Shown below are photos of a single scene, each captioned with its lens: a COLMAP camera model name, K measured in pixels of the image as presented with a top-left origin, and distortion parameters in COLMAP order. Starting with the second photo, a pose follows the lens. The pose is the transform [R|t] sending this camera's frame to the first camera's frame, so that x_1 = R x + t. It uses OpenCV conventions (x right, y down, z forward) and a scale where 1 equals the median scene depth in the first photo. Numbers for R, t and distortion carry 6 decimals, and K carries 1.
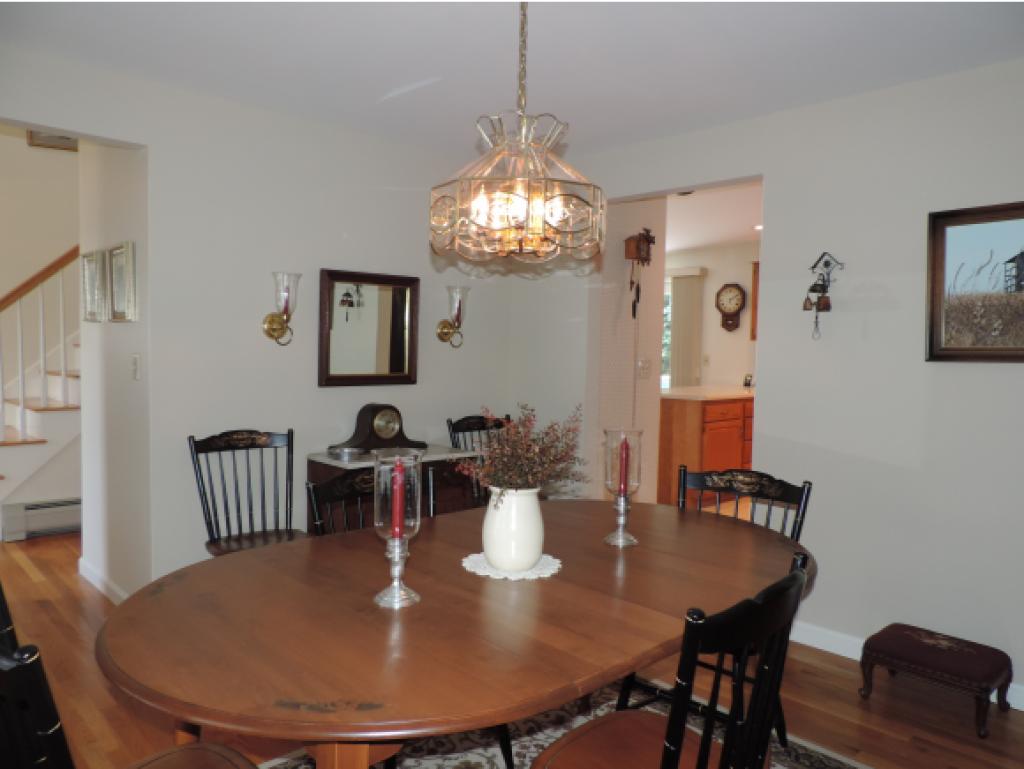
lens RADIAL K [[731.0, 0, 515.2], [0, 731.0, 385.0], [0, 0, 1]] dist [-0.021222, 0.005077]
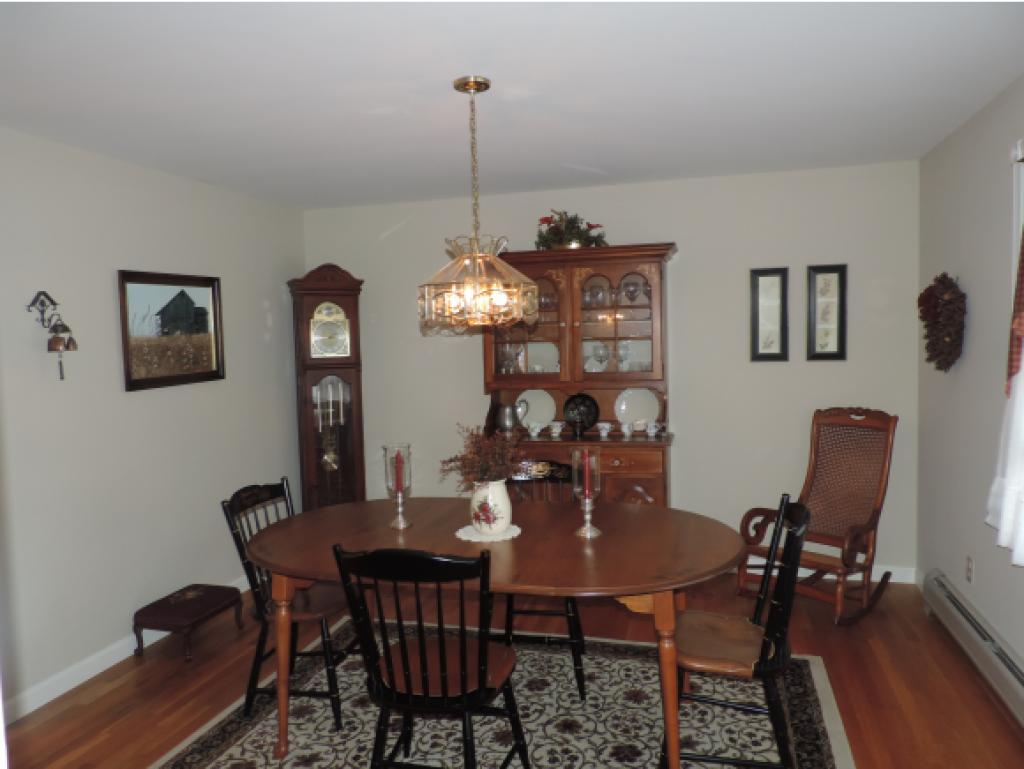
lens RADIAL K [[731.0, 0, 515.2], [0, 731.0, 385.0], [0, 0, 1]] dist [-0.021222, 0.005077]
pose [[-0.454483, -0.065150, 0.888370, -0.863851], [0.065321, 0.992199, 0.106182, -0.137327], [-0.888357, 0.106287, -0.446682, 1.015445]]
